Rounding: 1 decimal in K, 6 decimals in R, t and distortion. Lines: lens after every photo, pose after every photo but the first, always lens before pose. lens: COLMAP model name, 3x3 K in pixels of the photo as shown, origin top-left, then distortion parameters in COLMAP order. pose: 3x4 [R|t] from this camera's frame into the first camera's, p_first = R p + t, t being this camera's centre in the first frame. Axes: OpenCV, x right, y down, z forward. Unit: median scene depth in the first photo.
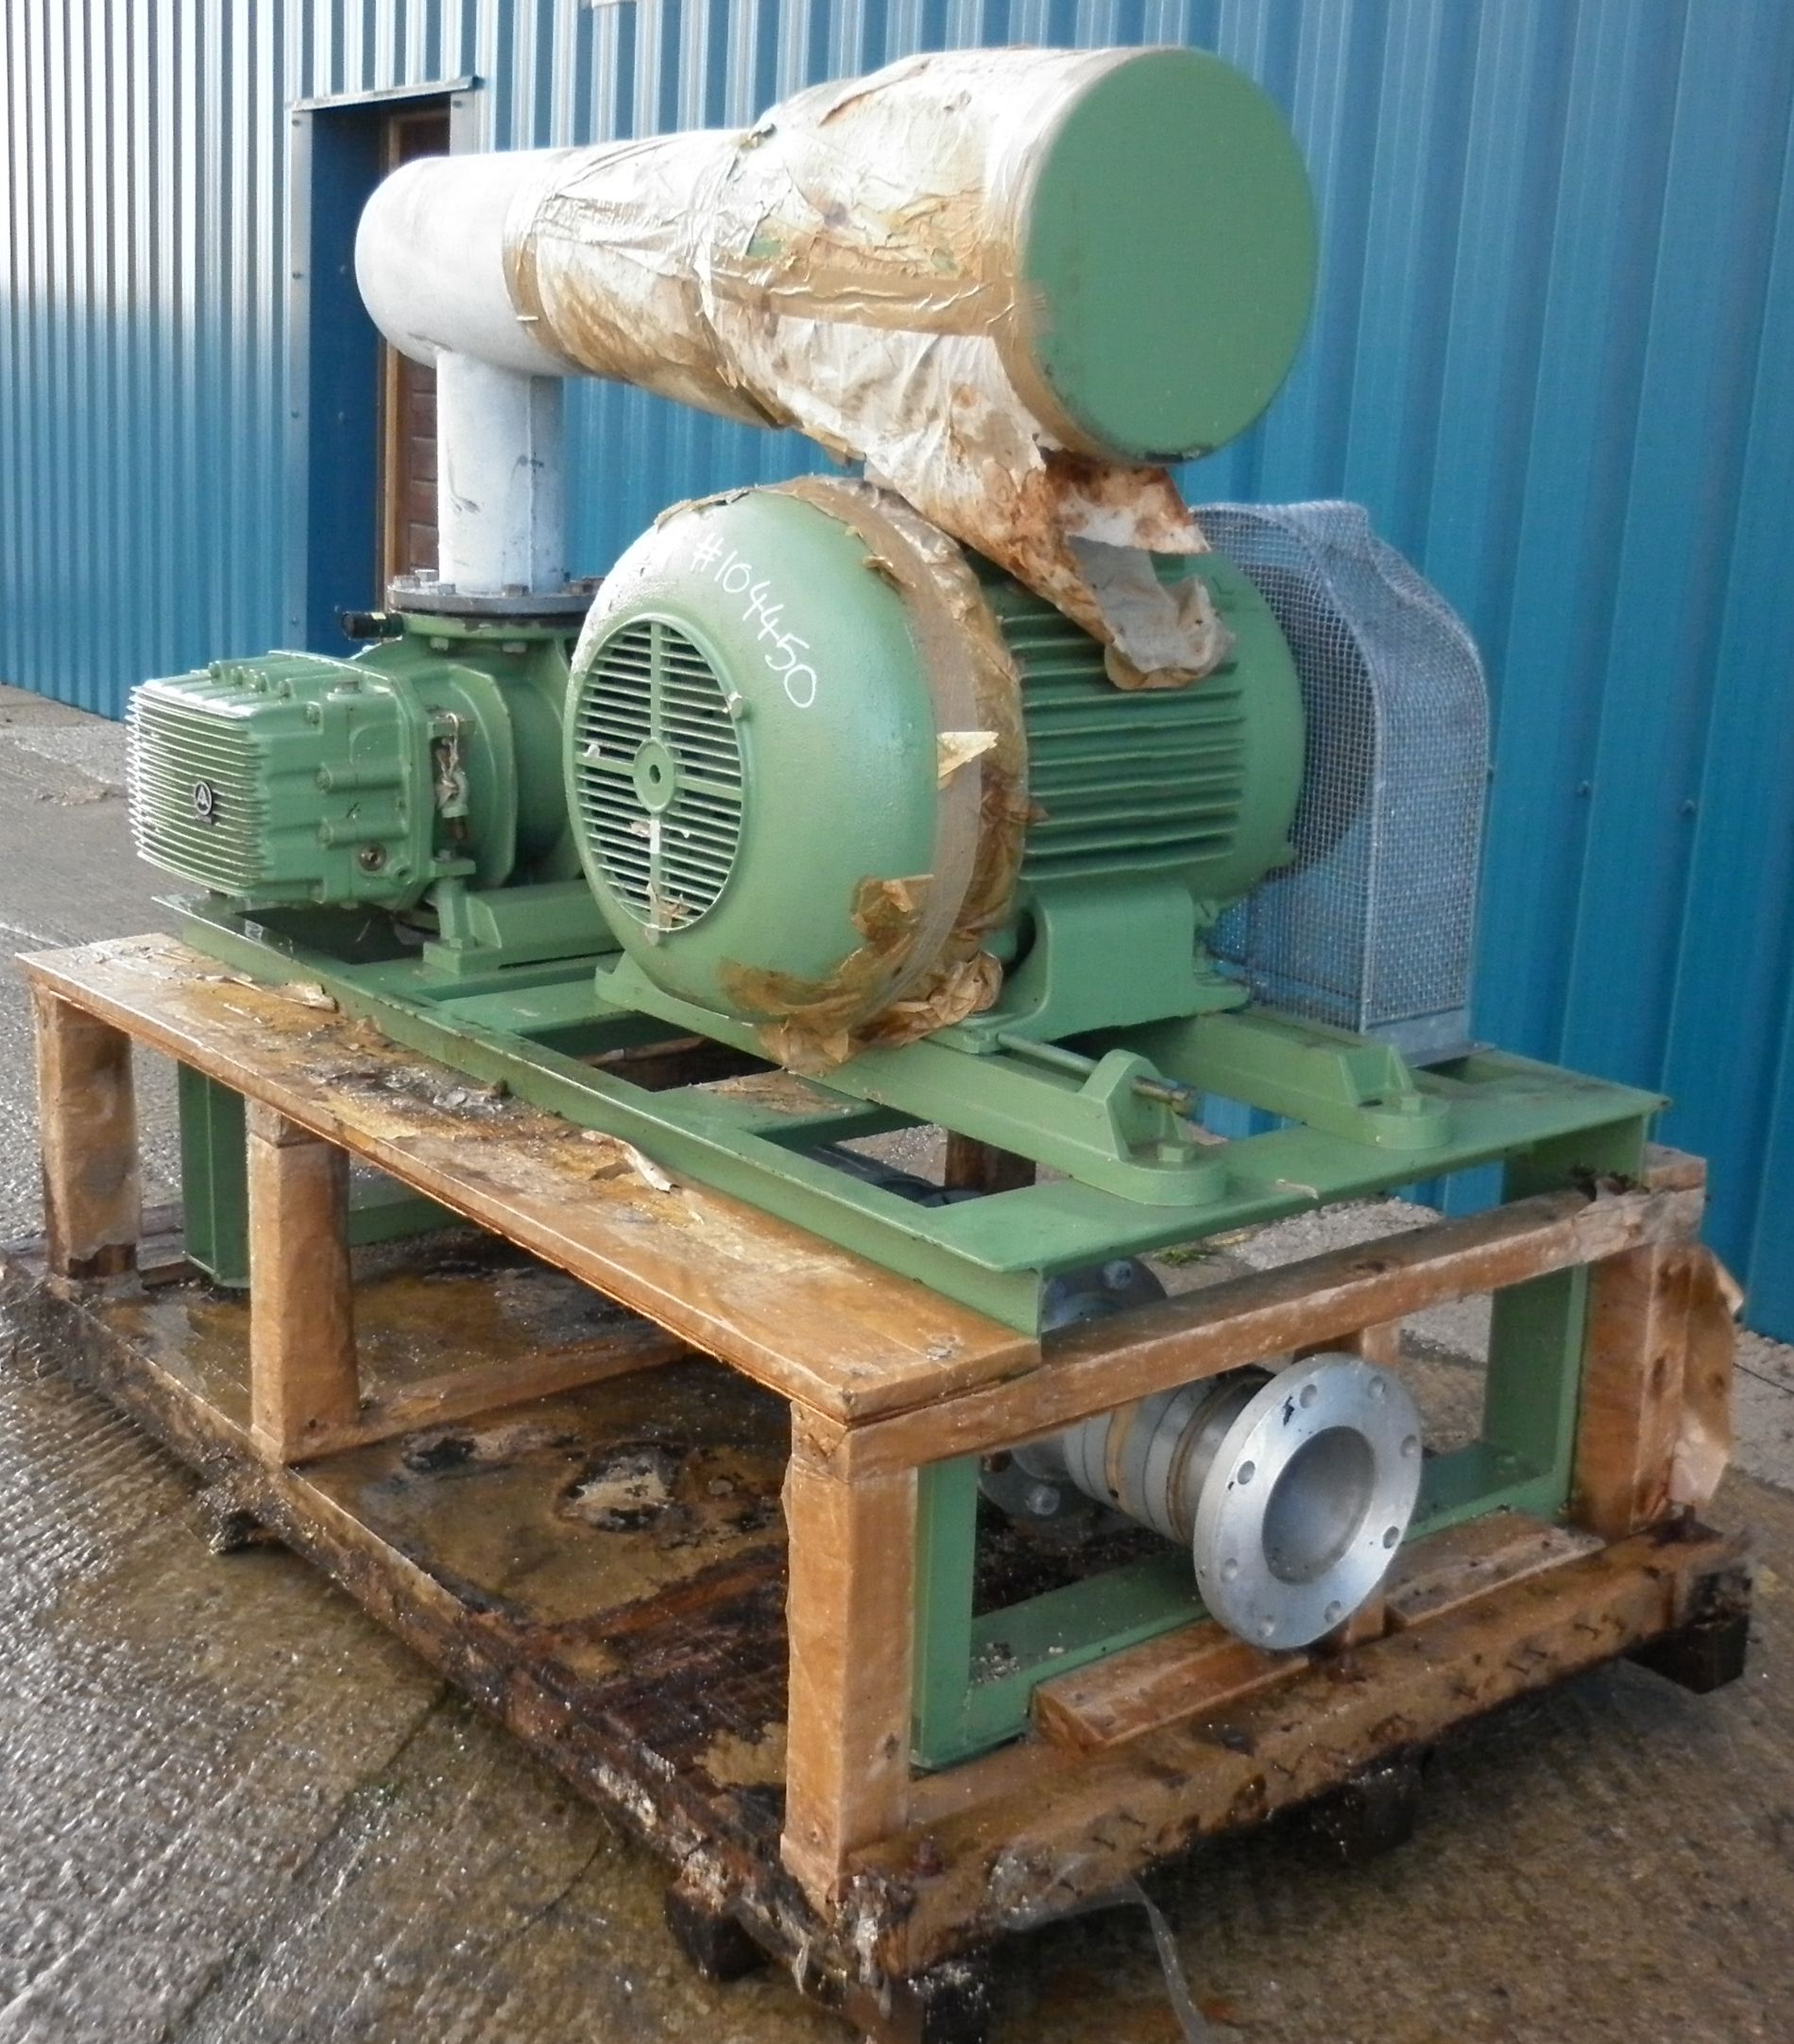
lens RADIAL K [[2604.0, 0, 877.9], [0, 2604.0, 1010.8], [0, 0, 1]] dist [-0.033521, 0.000000]
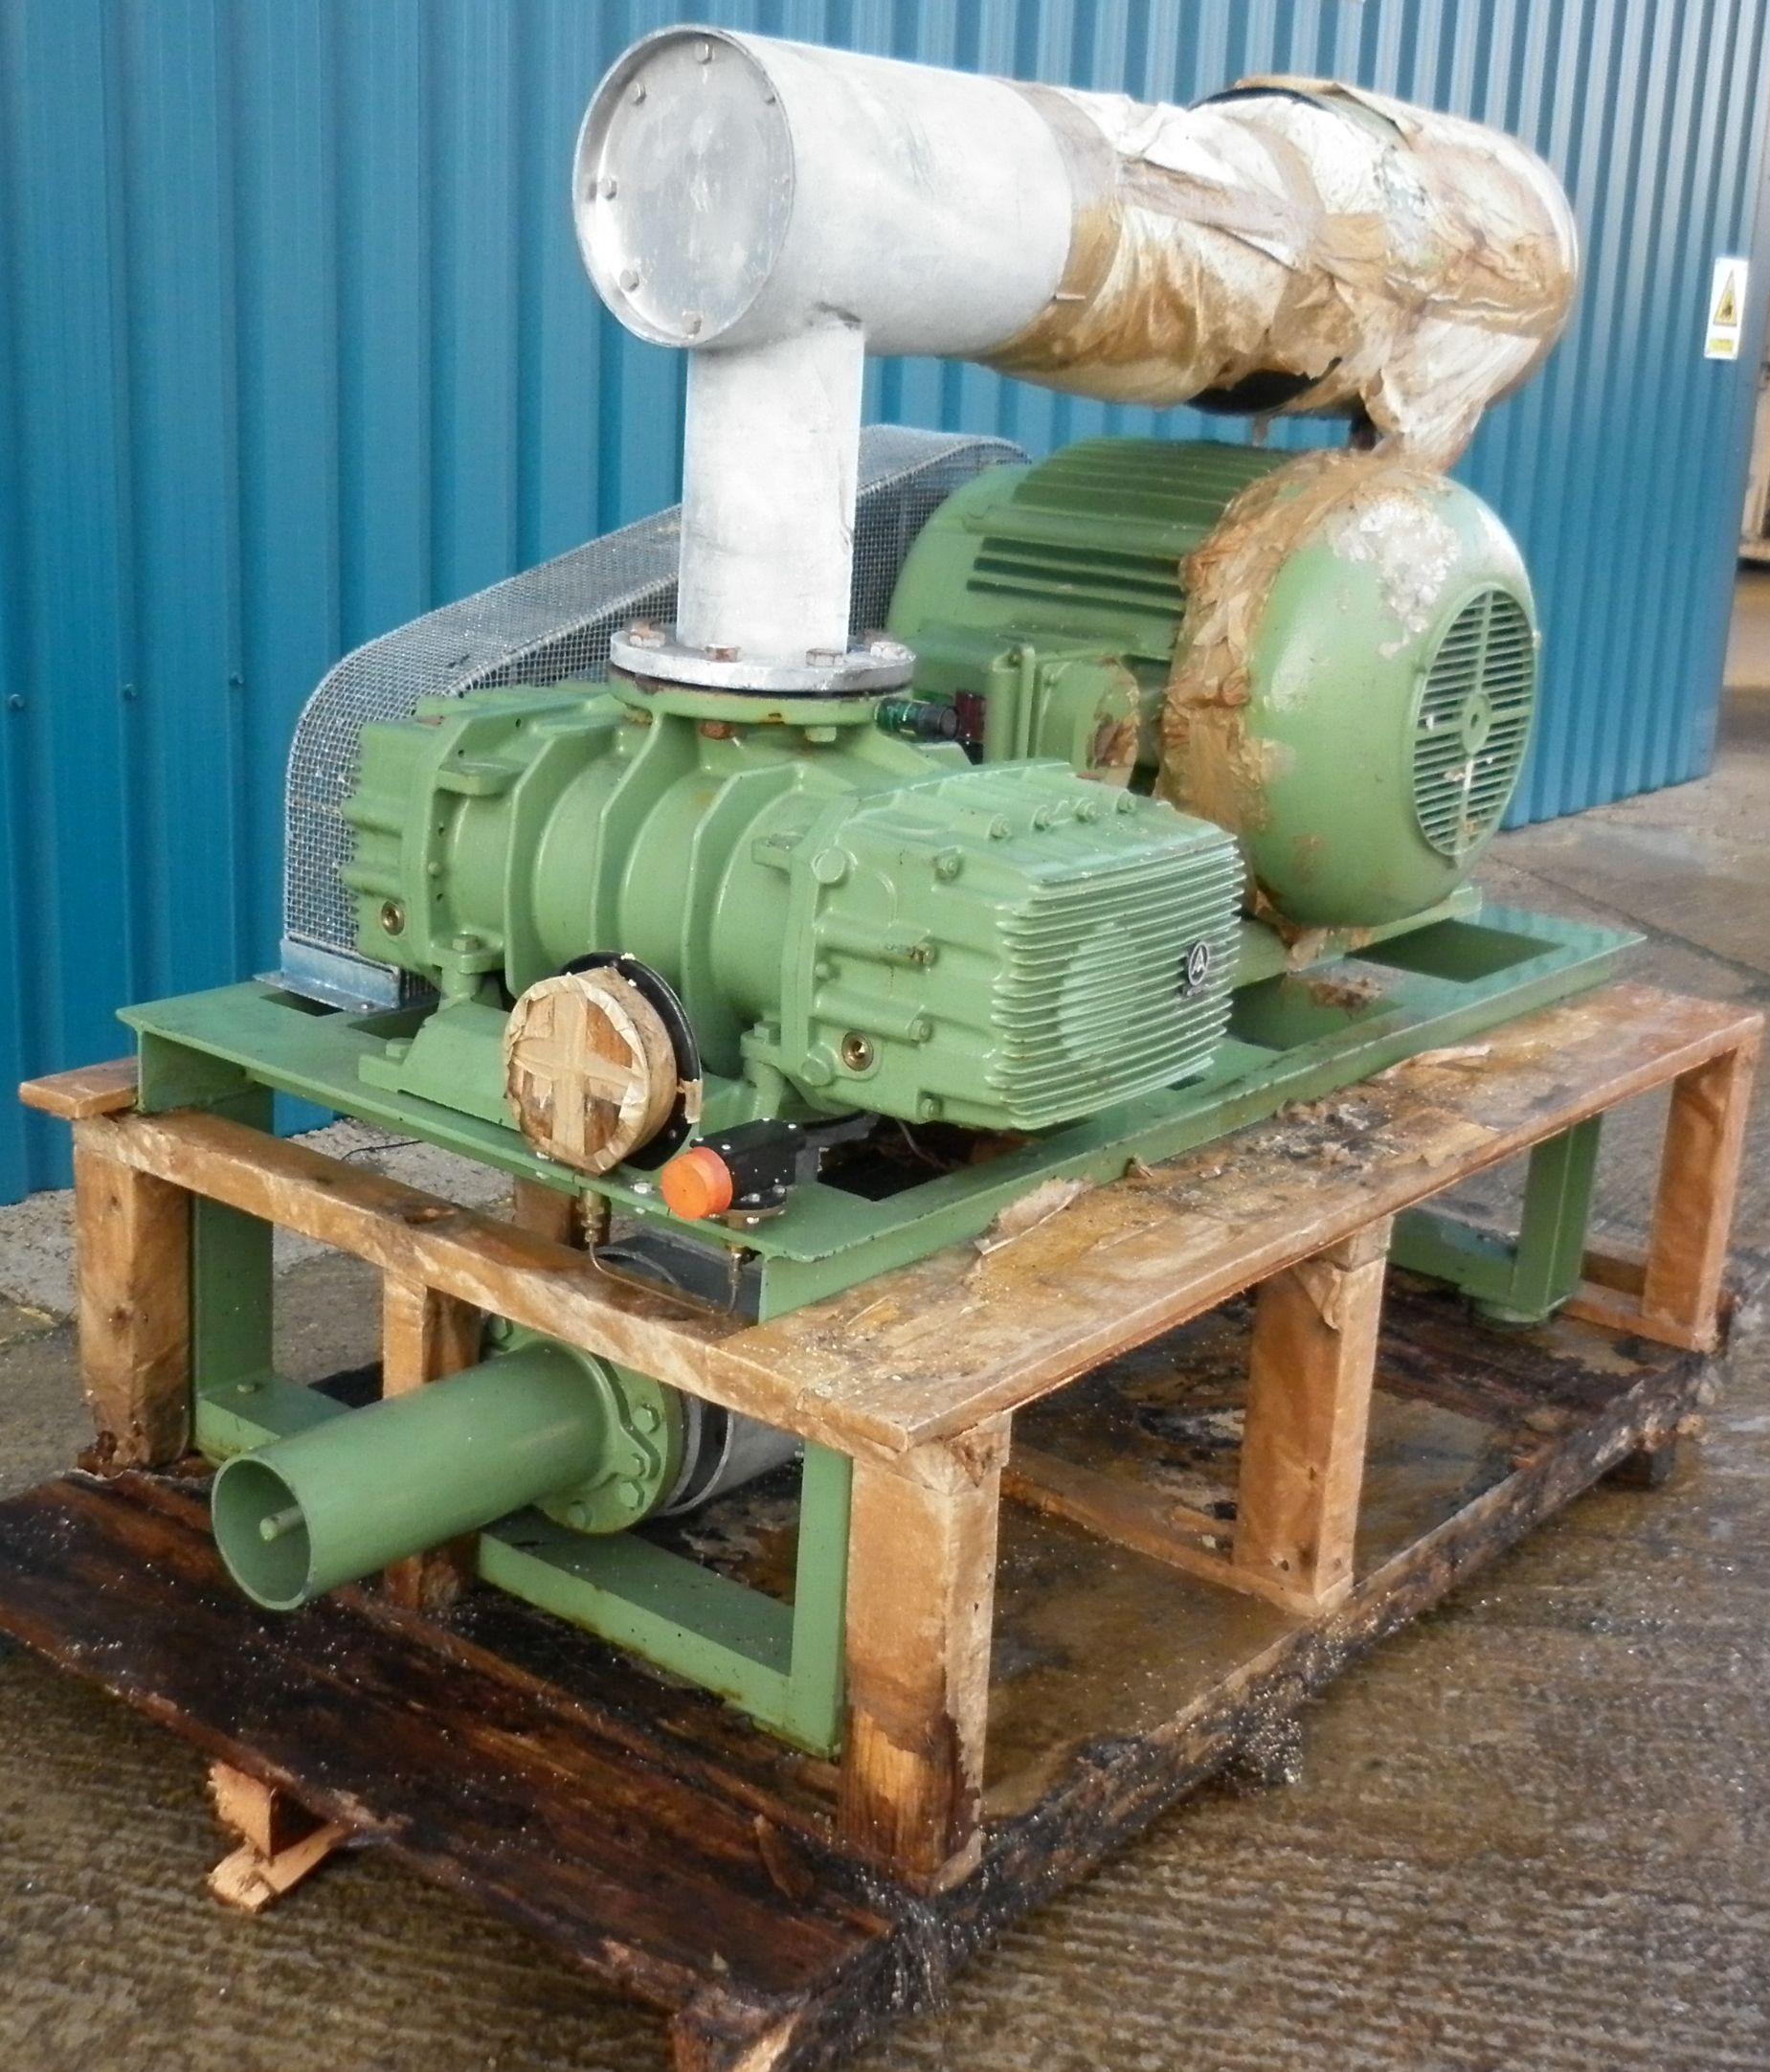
lens RADIAL K [[2626.5, 0, 865.2], [0, 2626.5, 1037.2], [0, 0, 1]] dist [-0.018941, 0.000000]
pose [[-0.235420, -0.312602, 0.920249, -1.145919], [0.166171, 0.919972, 0.355018, -0.423247], [-0.957583, 0.236497, -0.164634, 1.487745]]
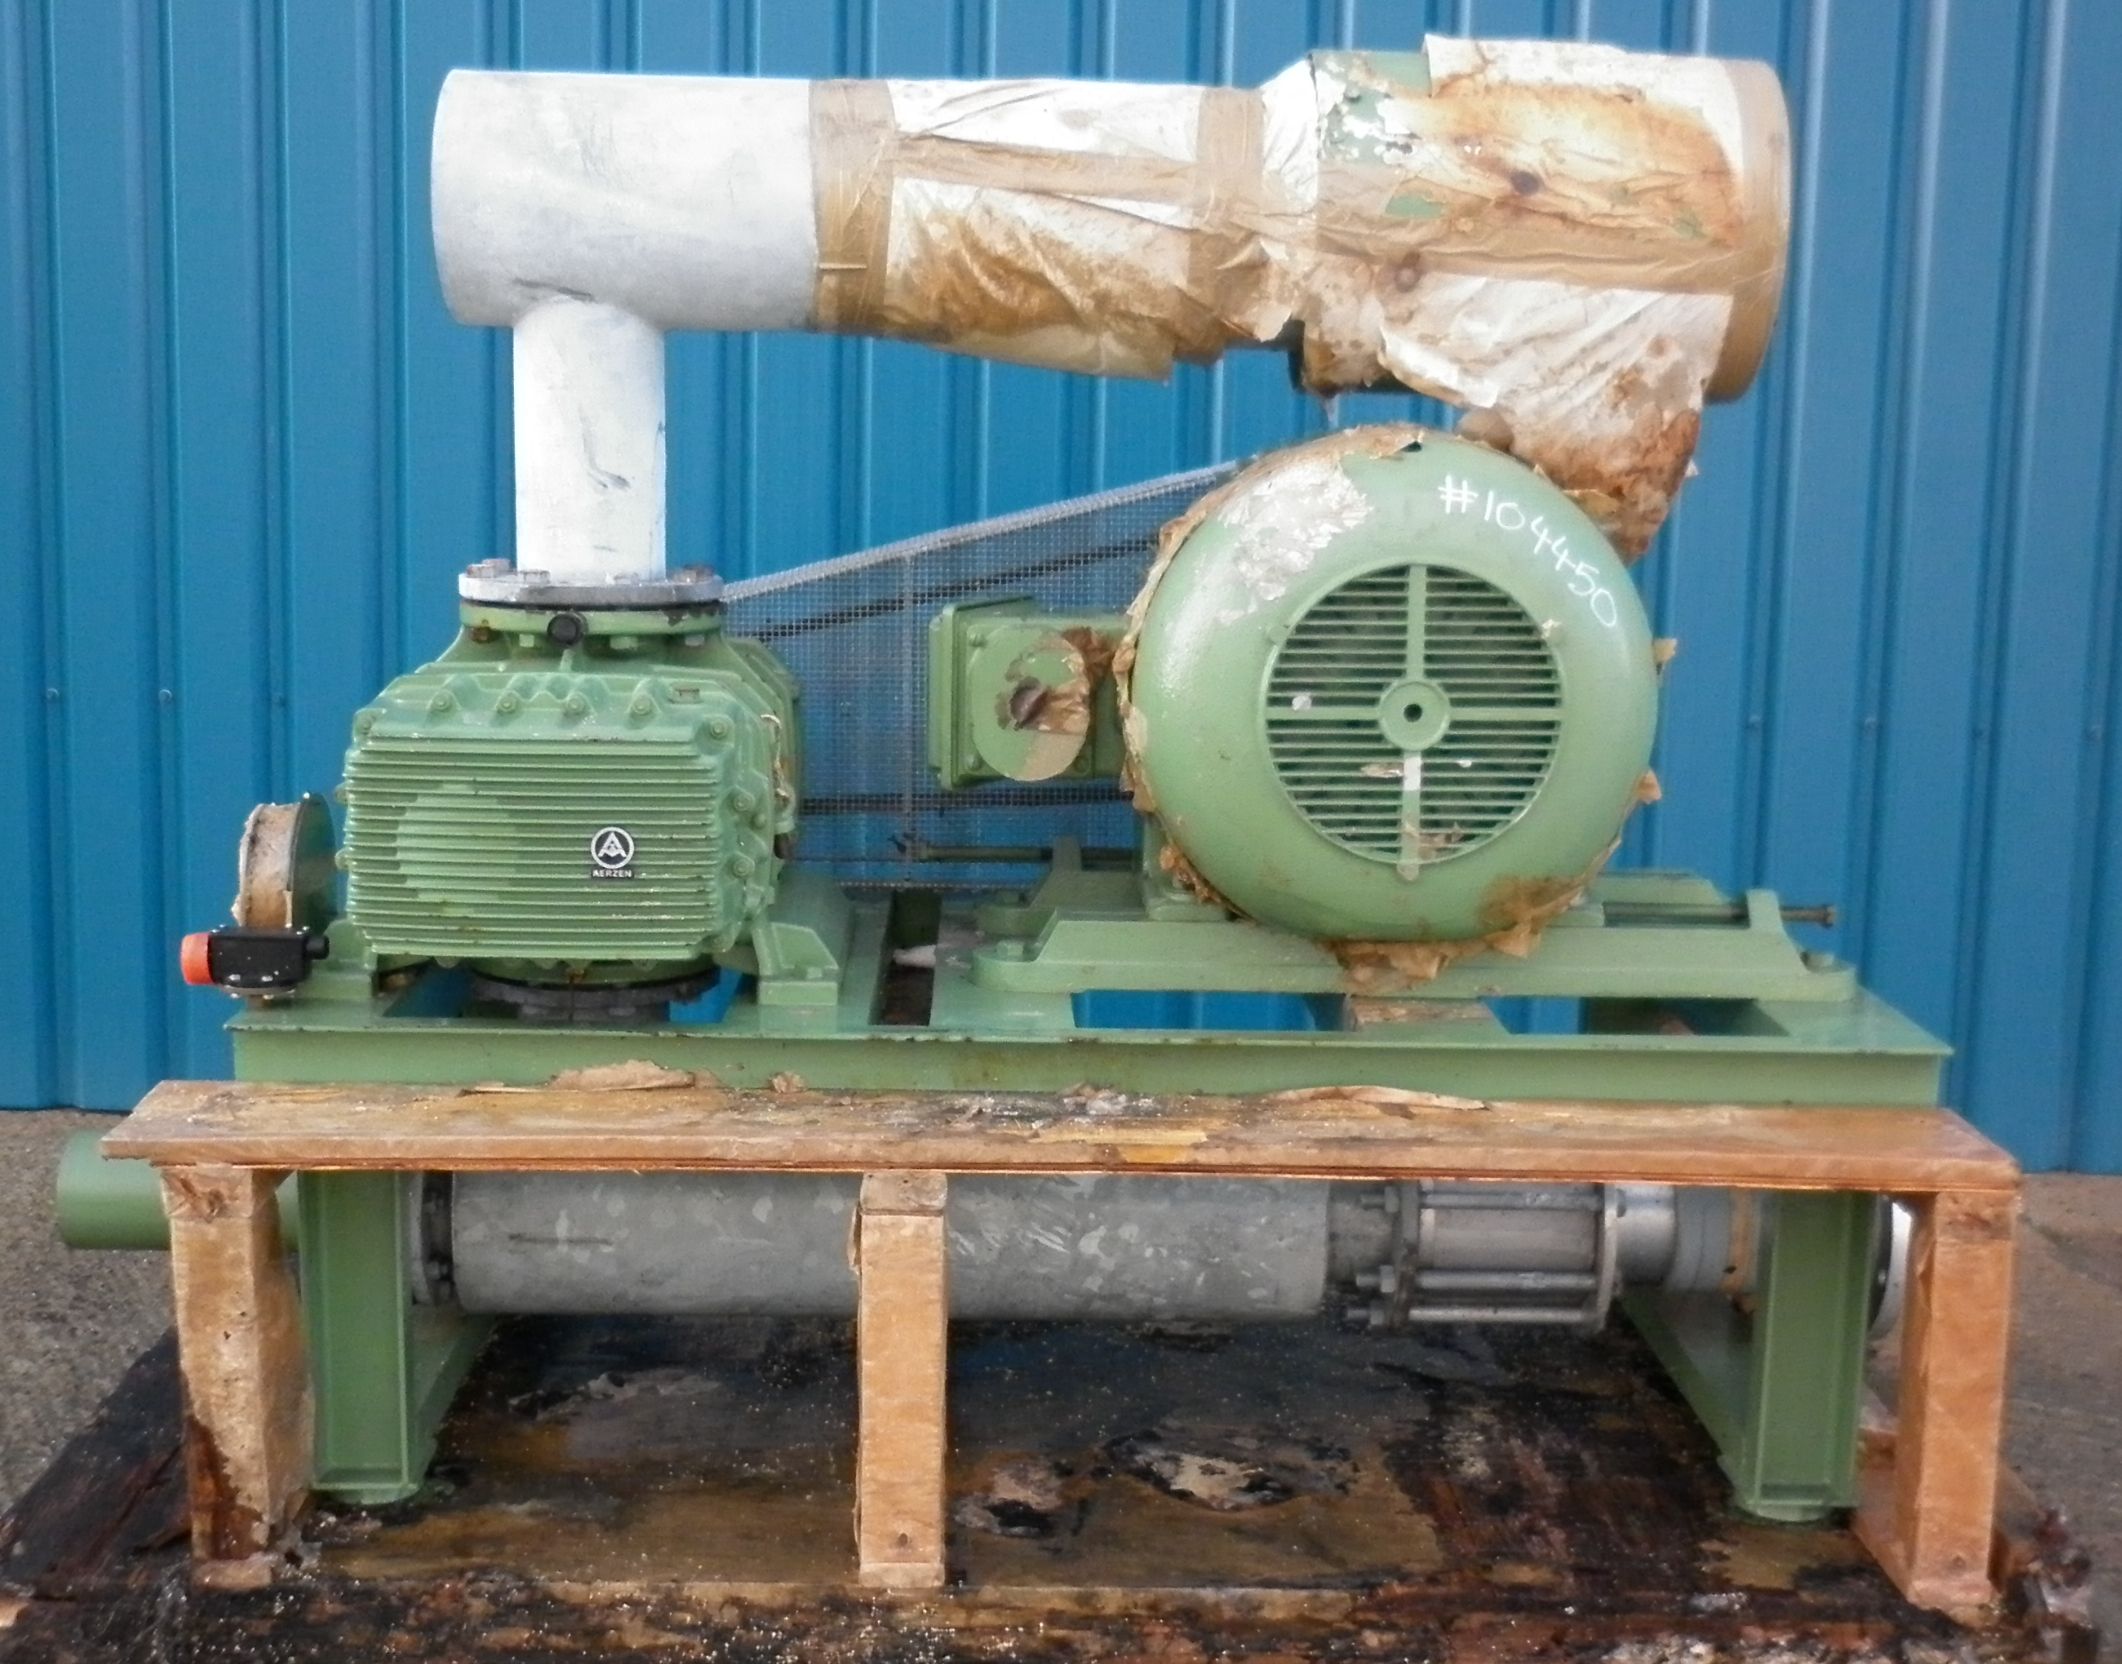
lens RADIAL K [[2756.6, 0, 1042.7], [0, 2756.6, 903.7], [0, 0, 1]] dist [-0.027242, 0.000000]
pose [[0.597496, -0.163325, 0.785063, -1.039867], [0.192553, 0.979615, 0.057251, -0.107764], [-0.778410, 0.116959, 0.616765, 0.451677]]
